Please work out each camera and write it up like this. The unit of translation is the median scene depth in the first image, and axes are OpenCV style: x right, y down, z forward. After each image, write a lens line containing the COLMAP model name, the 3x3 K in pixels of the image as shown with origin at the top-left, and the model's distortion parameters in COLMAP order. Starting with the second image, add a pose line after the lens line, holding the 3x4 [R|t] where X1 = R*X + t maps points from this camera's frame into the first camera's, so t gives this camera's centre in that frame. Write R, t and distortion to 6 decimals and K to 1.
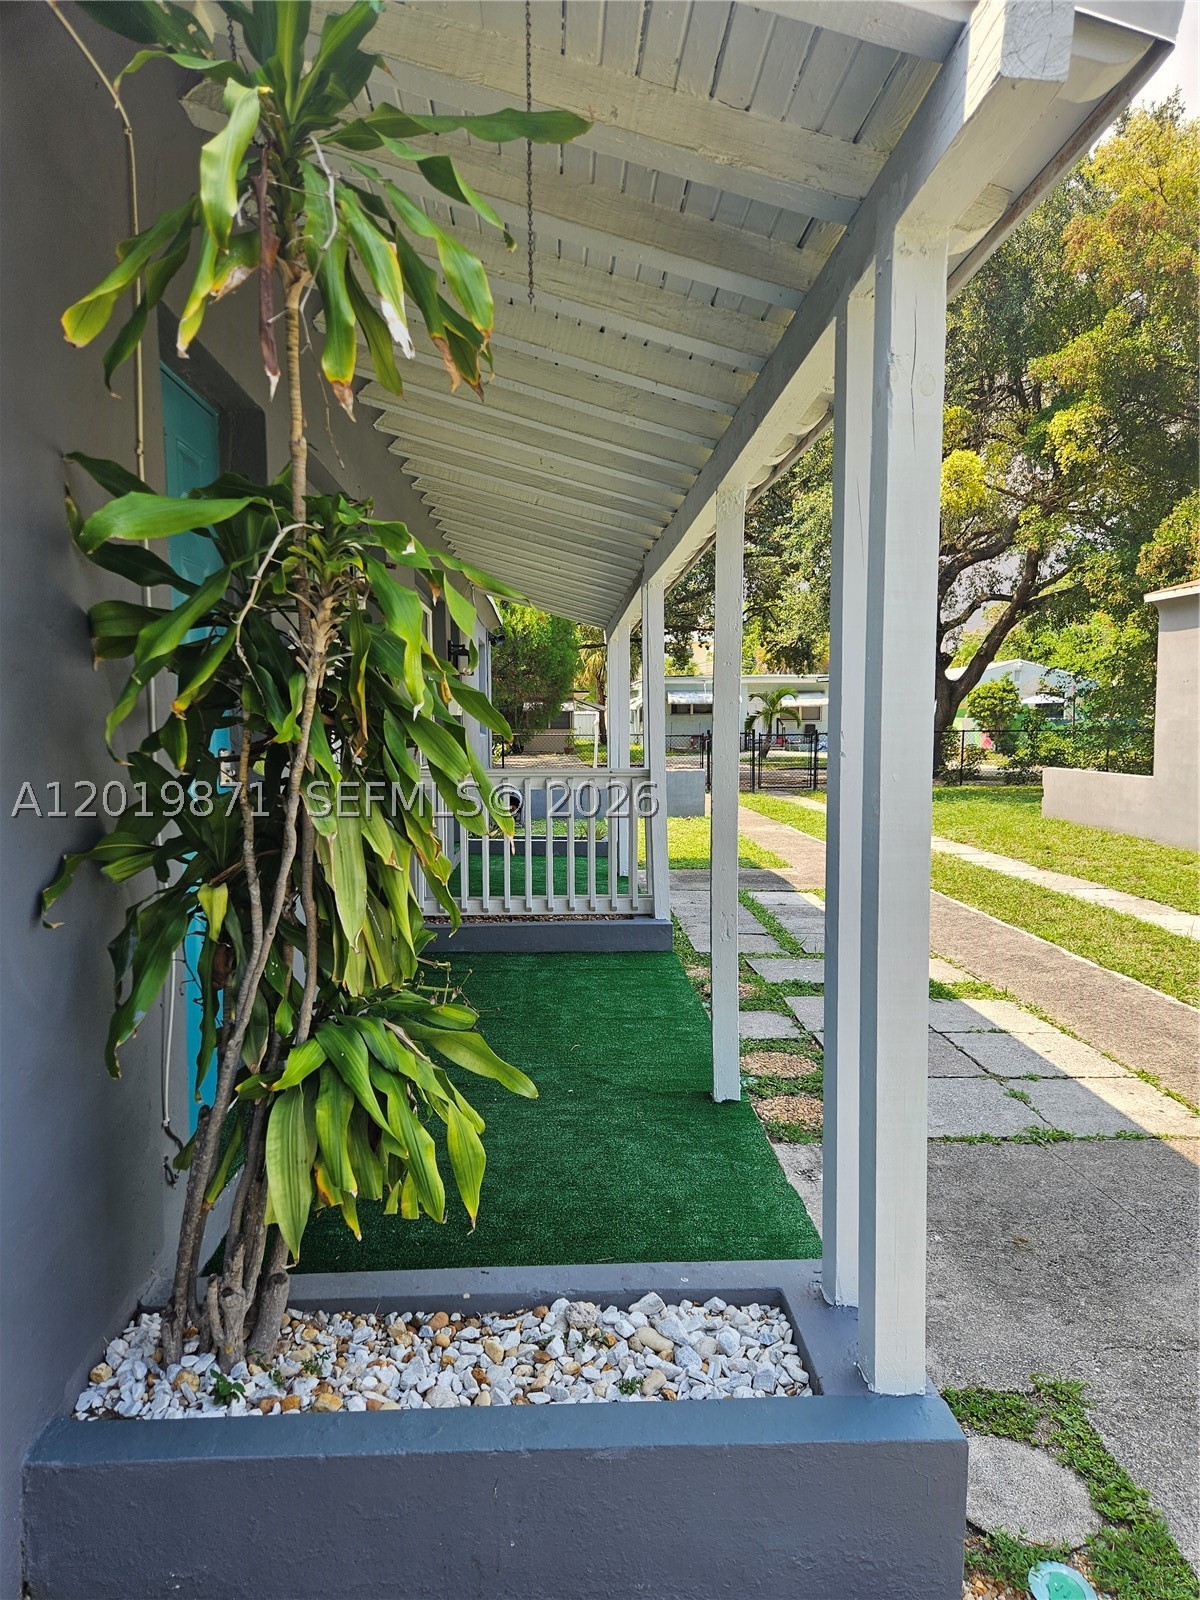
lens RADIAL K [[1072.6, 0, 602.0], [0, 1072.6, 812.0], [0, 0, 1]] dist [0.074844, -0.062352]
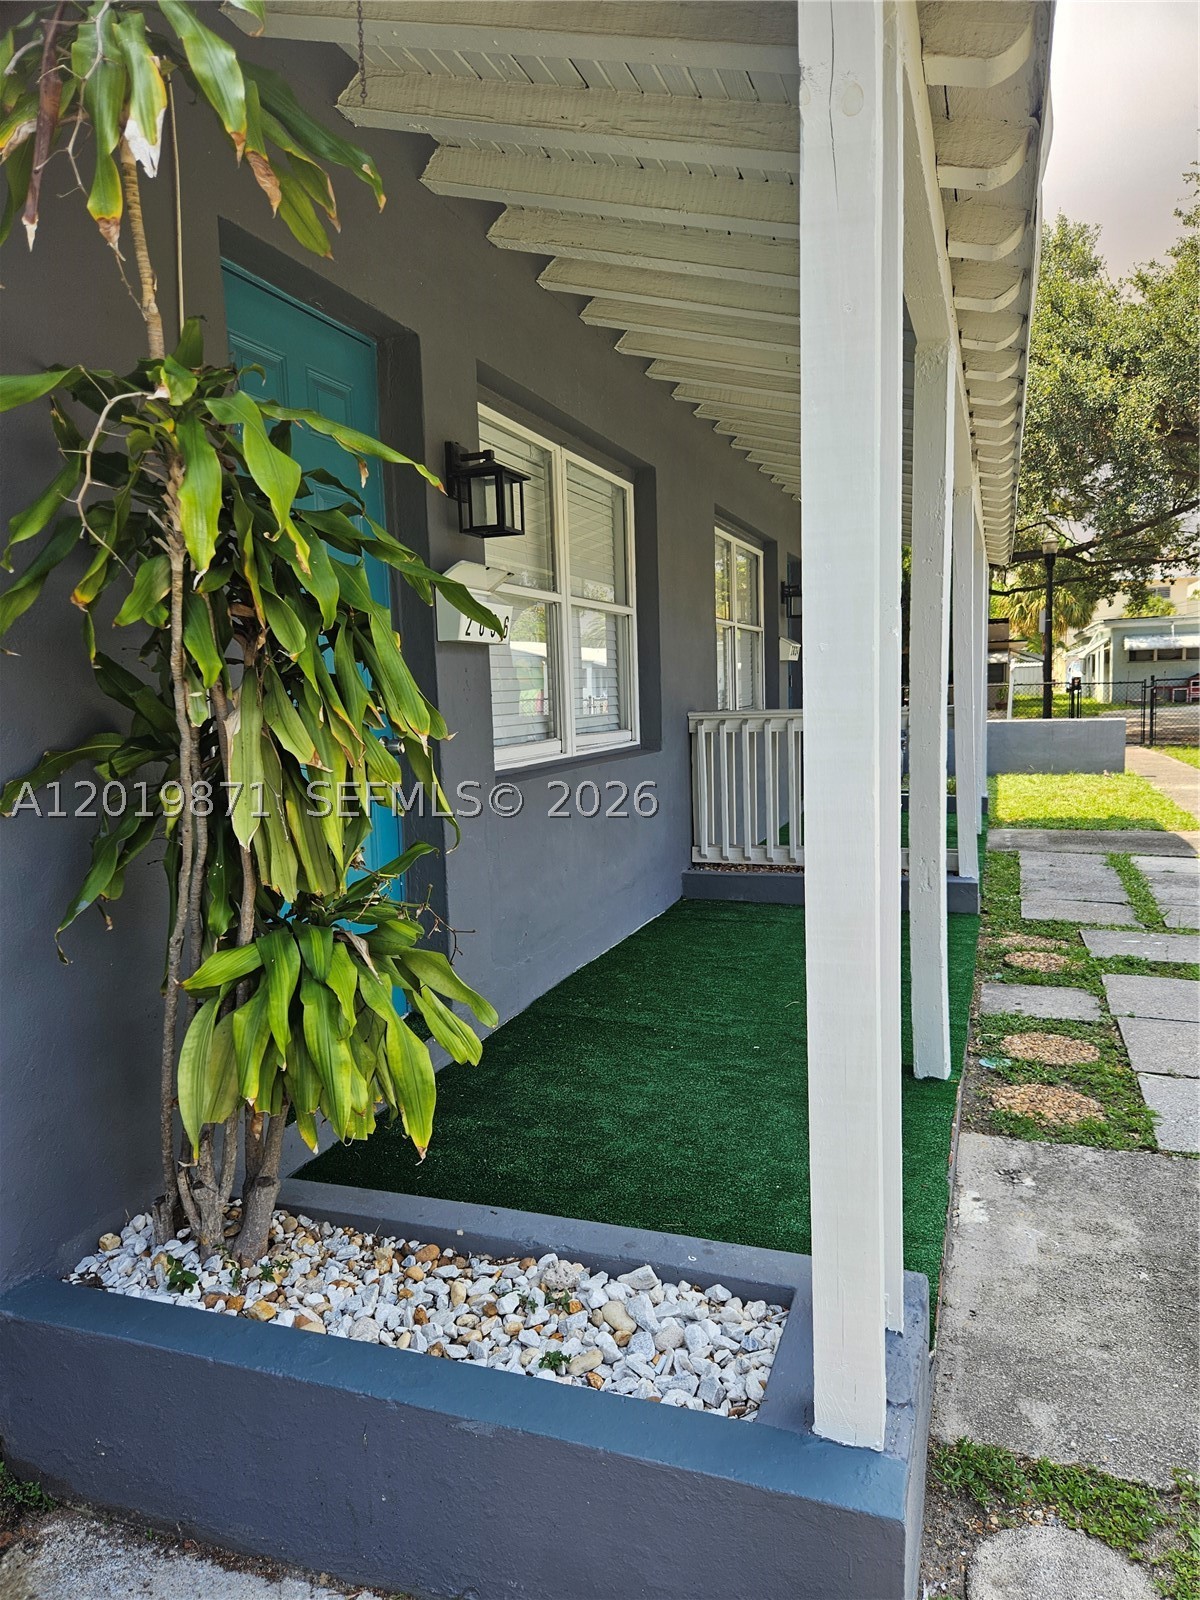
lens RADIAL K [[1077.3, 0, 603.5], [0, 1077.3, 810.0], [0, 0, 1]] dist [0.070928, -0.058589]
pose [[0.922958, 0.019022, -0.384430, 0.353513], [-0.006359, 0.999395, 0.034184, 0.047935], [0.384848, -0.029106, 0.922521, 0.194653]]
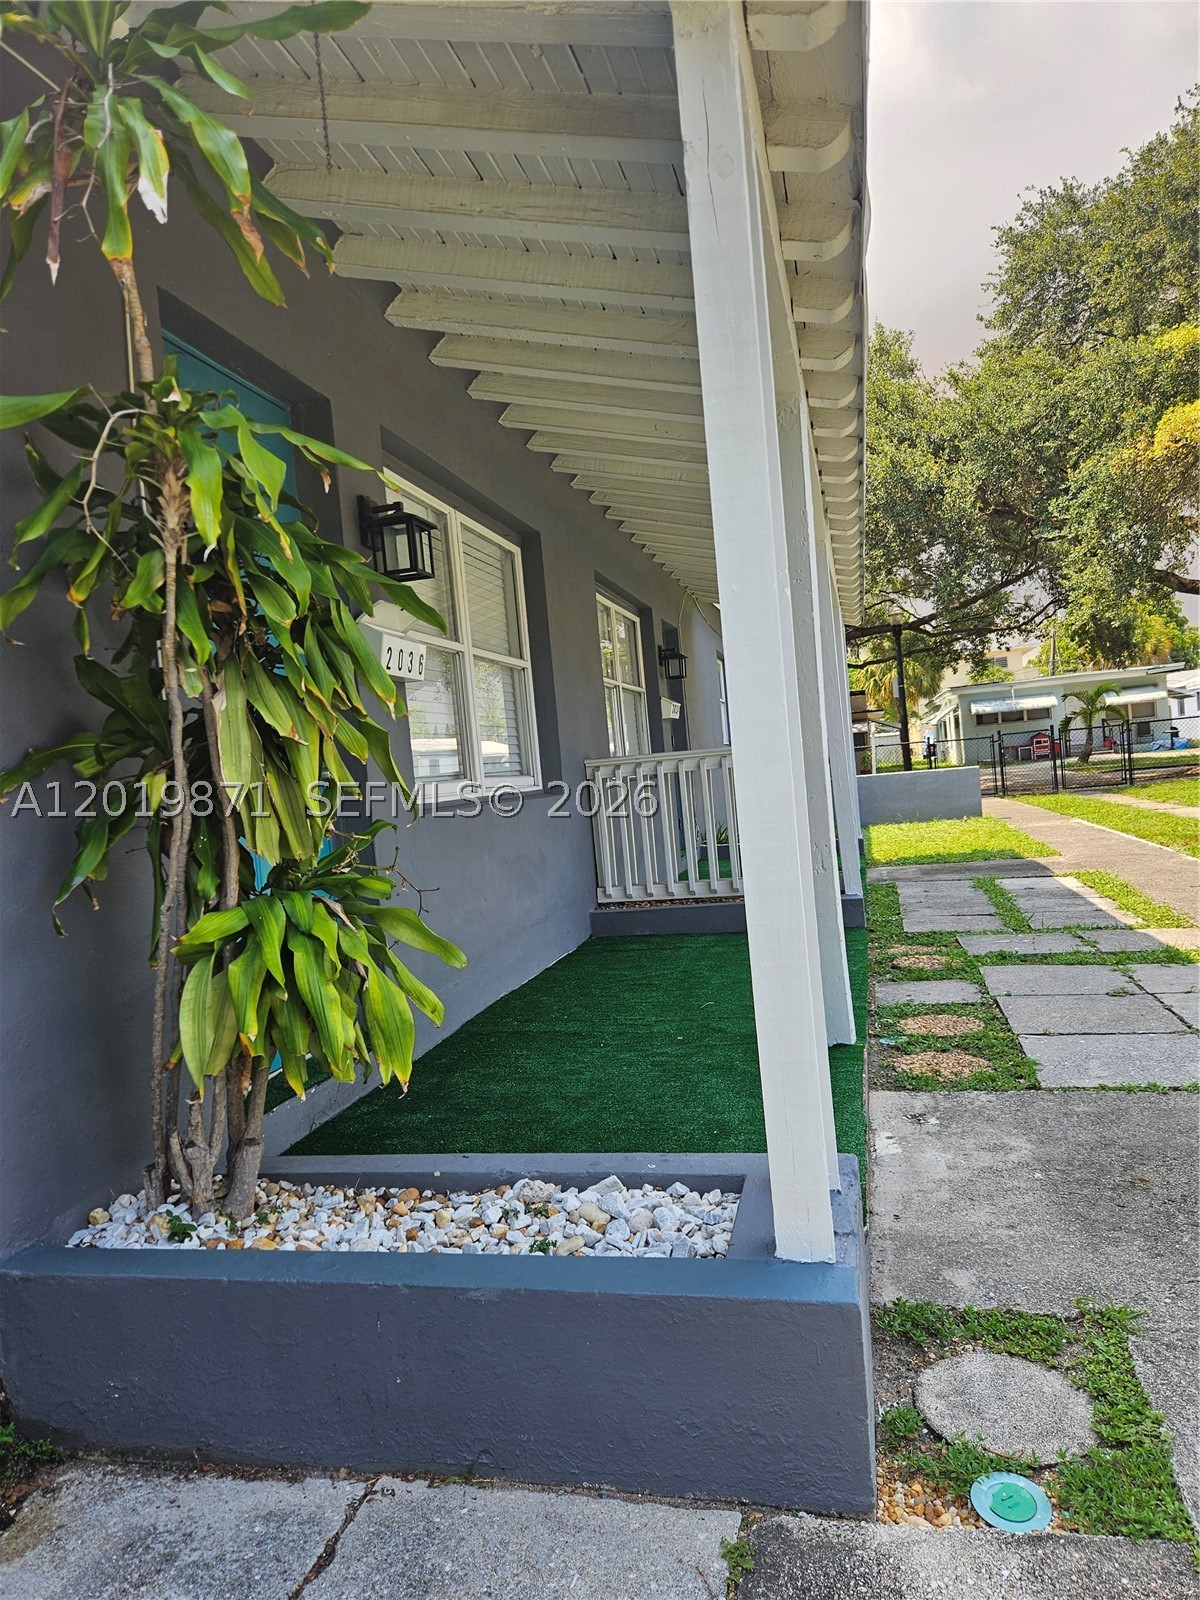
lens RADIAL K [[1077.3, 0, 603.5], [0, 1077.3, 810.0], [0, 0, 1]] dist [0.070928, -0.058589]
pose [[0.957236, -0.070399, -0.280613, 0.344094], [0.059829, 0.997145, -0.046067, 0.164525], [0.283055, 0.027308, 0.958715, 0.057419]]
